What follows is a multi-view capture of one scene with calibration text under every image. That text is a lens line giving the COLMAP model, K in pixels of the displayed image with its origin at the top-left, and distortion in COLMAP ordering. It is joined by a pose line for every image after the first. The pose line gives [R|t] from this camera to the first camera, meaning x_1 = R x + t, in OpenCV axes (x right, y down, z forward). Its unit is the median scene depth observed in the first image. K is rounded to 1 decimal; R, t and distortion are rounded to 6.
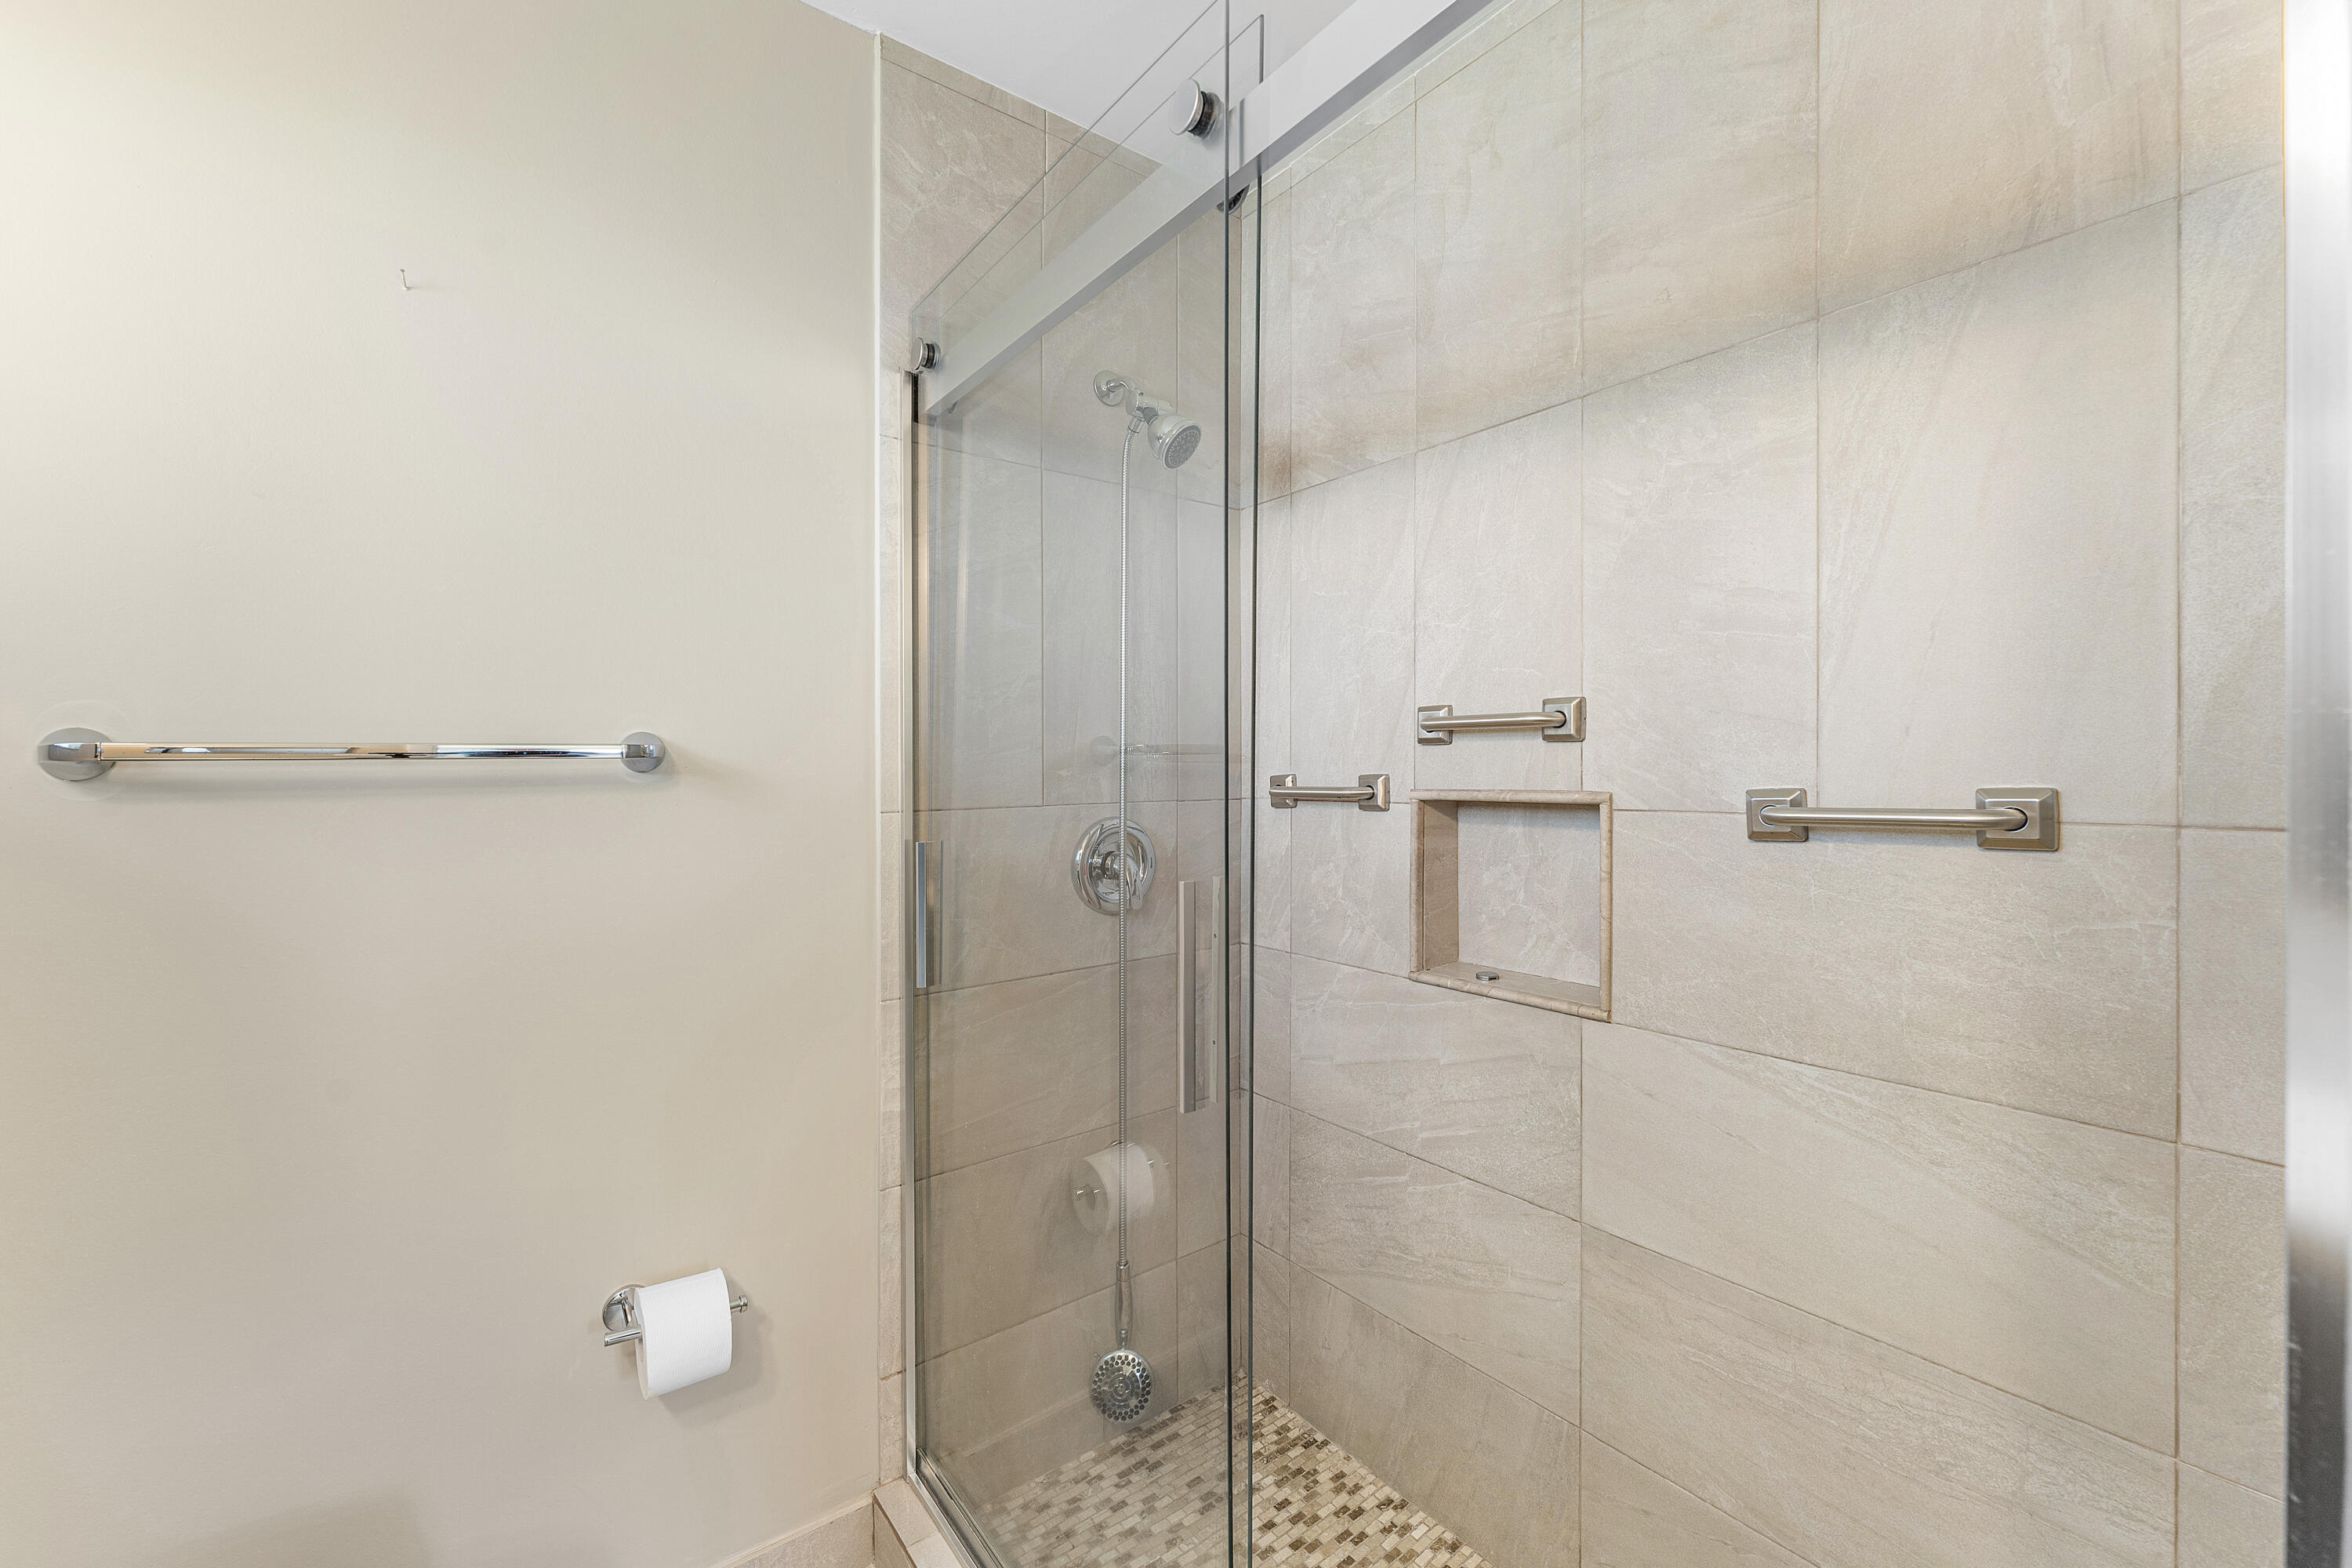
lens RADIAL K [[955.9, 0, 1182.0], [0, 955.9, 773.8], [0, 0, 1]] dist [-0.001824, -0.000179]
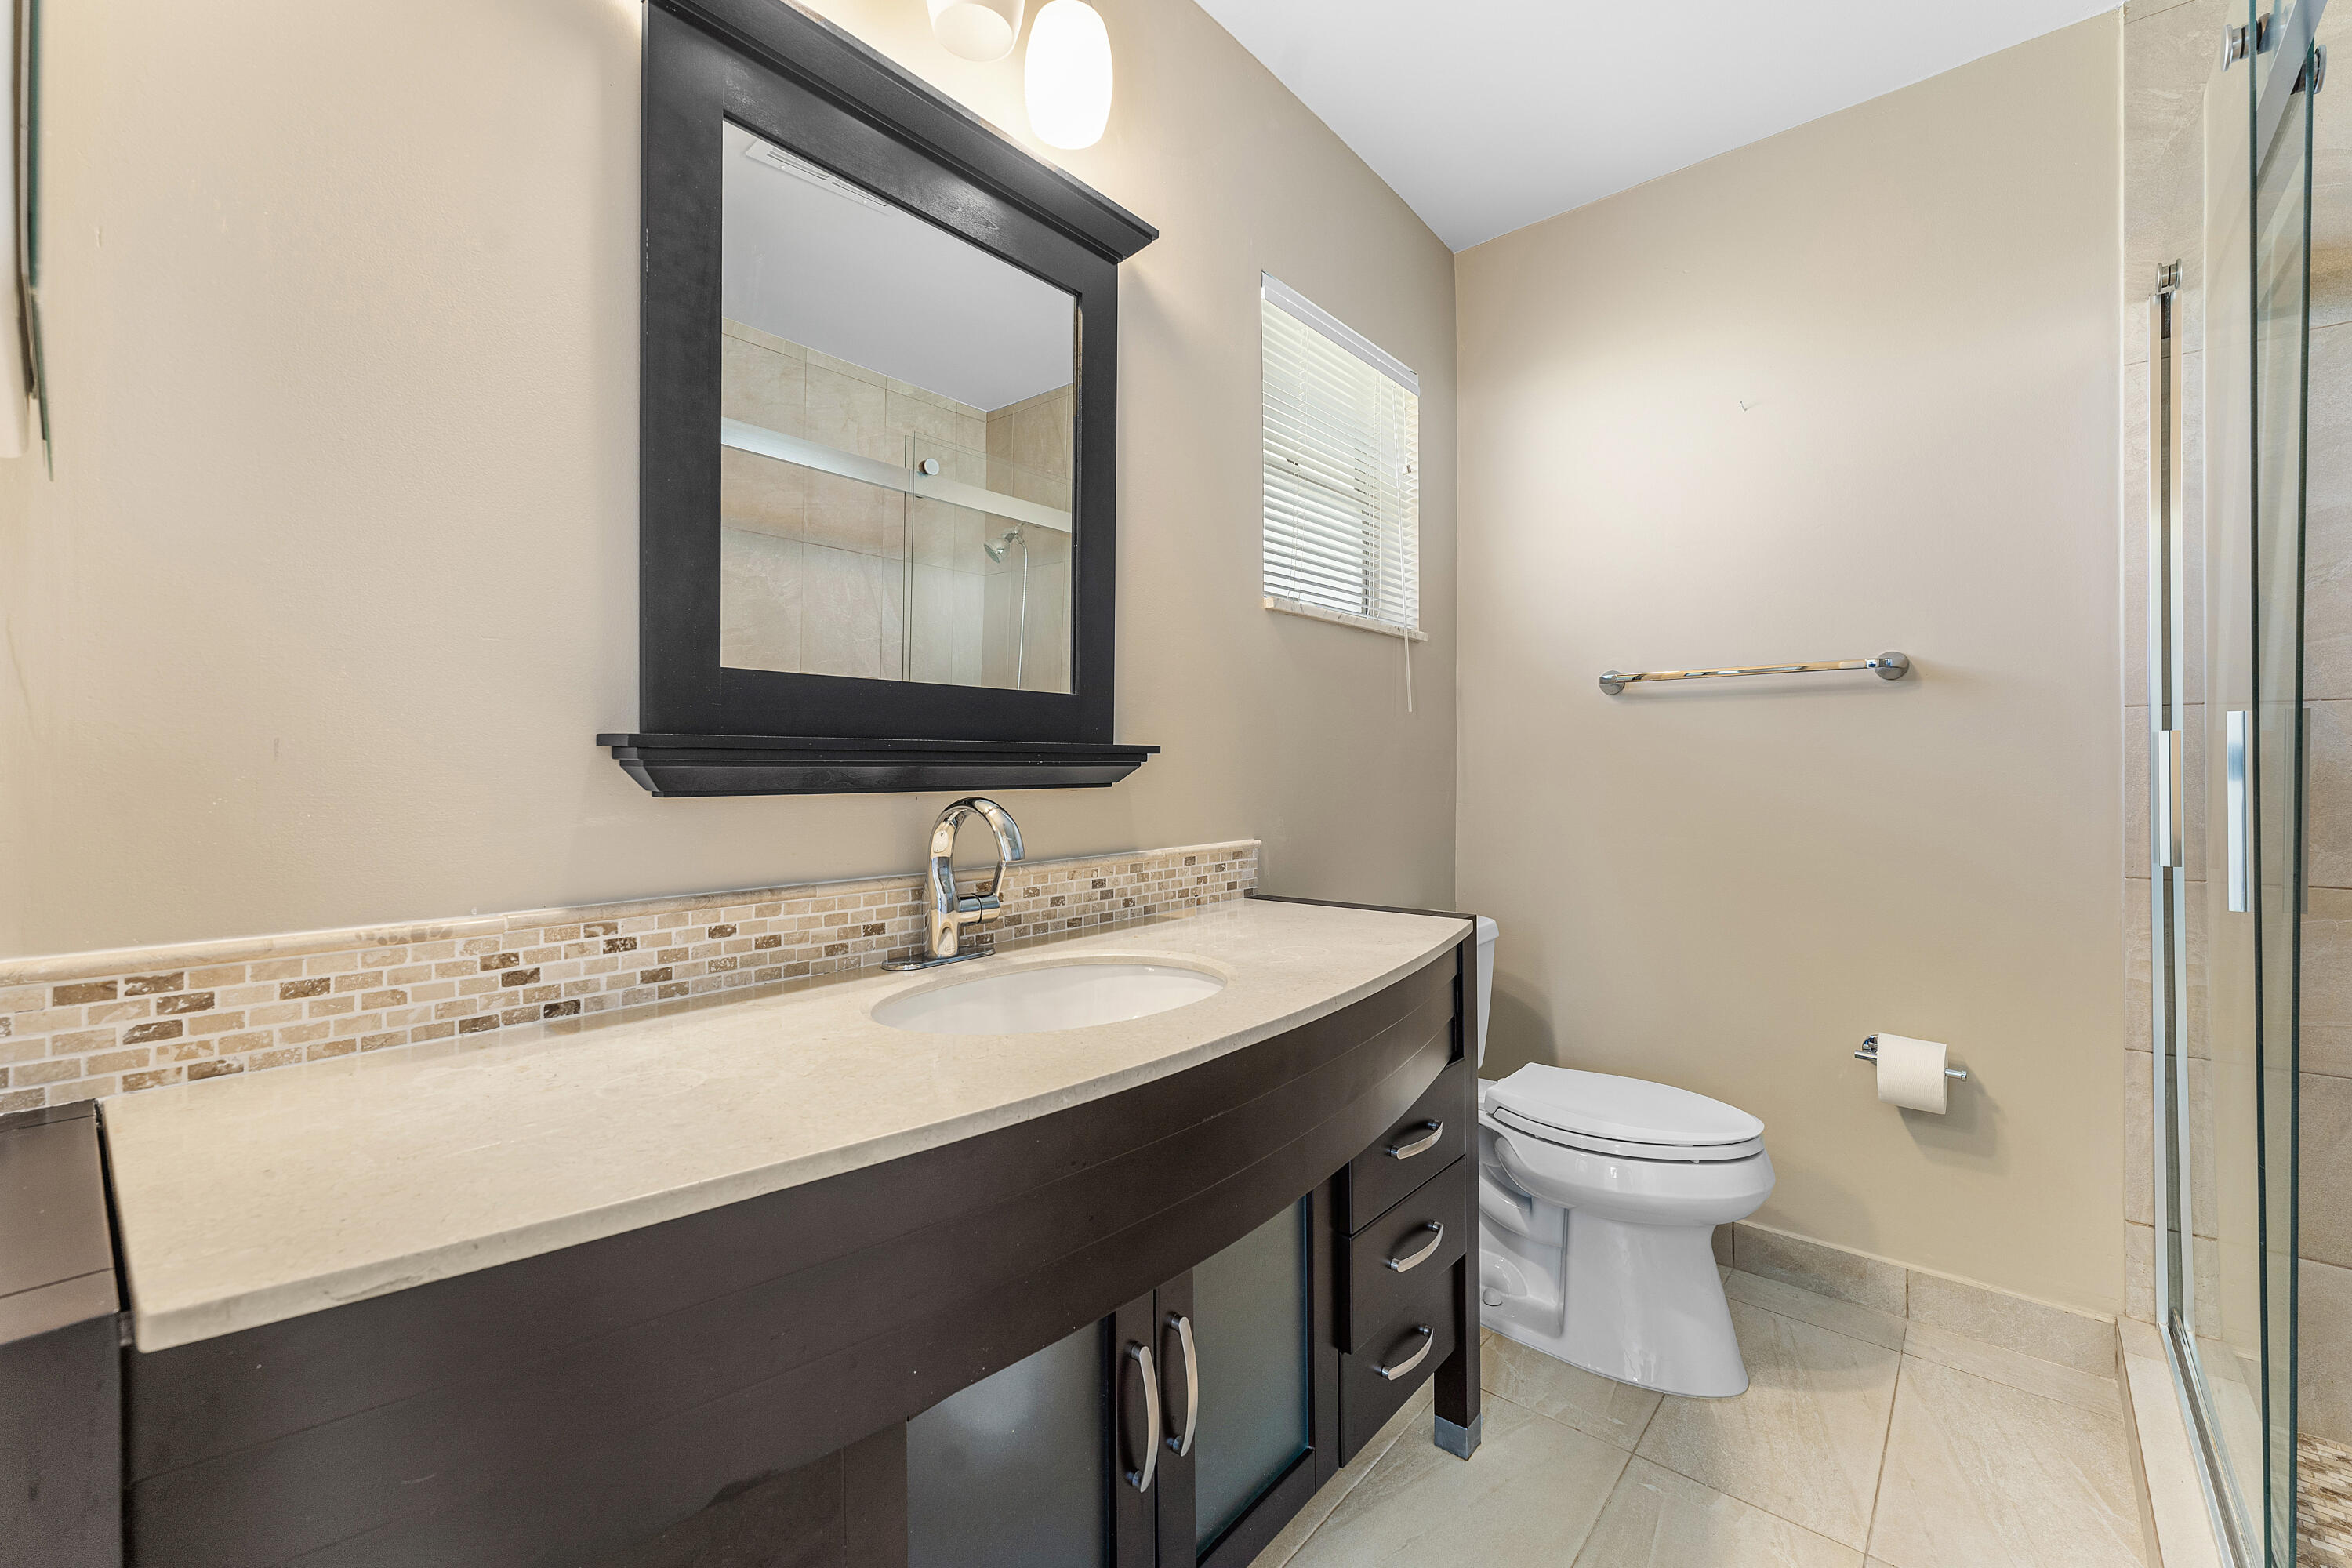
lens RADIAL K [[955.9, 0, 1184.6], [0, 955.9, 763.5], [0, 0, 1]] dist [-0.001824, -0.000179]
pose [[0.202753, 0.007548, -0.979201, 0.598969], [0.000507, 0.999969, 0.007813, 0.107216], [0.979230, -0.002081, 0.202743, -0.318936]]
